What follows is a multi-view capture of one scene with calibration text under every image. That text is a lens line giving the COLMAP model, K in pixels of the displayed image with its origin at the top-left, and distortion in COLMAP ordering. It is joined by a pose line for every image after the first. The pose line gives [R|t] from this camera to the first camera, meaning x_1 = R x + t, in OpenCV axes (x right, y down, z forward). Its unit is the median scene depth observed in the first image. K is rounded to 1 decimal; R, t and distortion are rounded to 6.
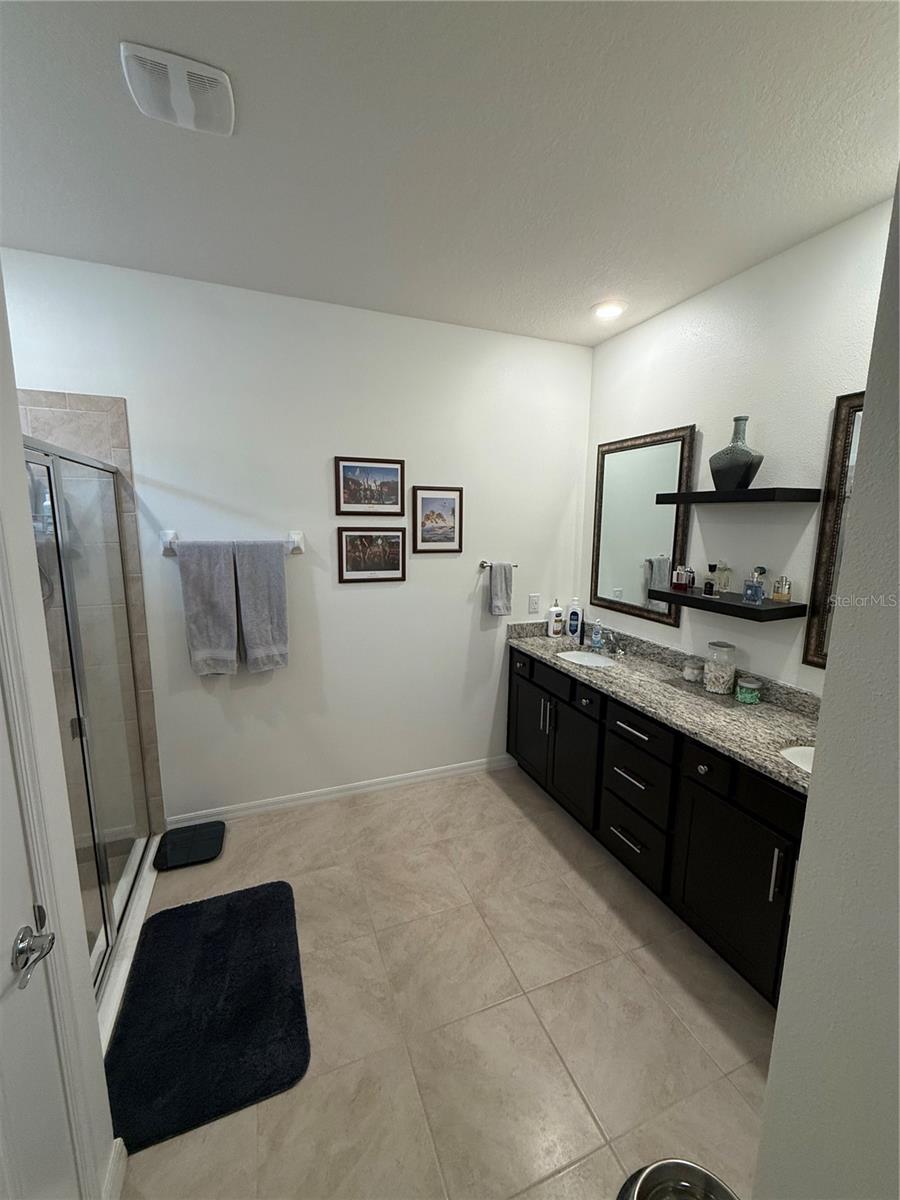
lens RADIAL K [[476.1, 0, 446.4], [0, 476.1, 598.0], [0, 0, 1]] dist [0.000084, -0.000606]
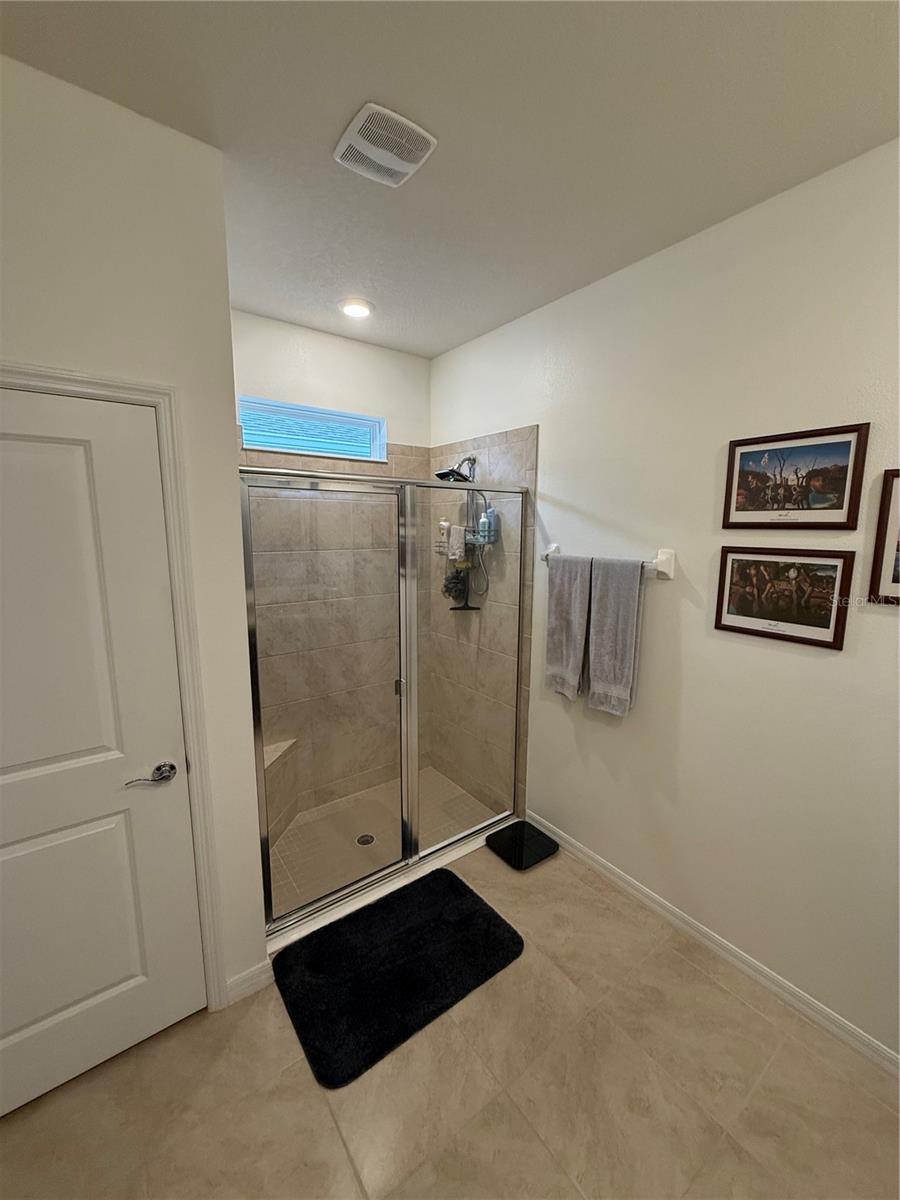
lens RADIAL K [[476.1, 0, 451.6], [0, 476.1, 597.2], [0, 0, 1]] dist [0.000084, -0.000606]
pose [[0.268203, 0.132758, -0.954171, 0.323404], [-0.165130, 0.982136, 0.090233, -0.076440], [0.949105, 0.133361, 0.285334, 0.458302]]
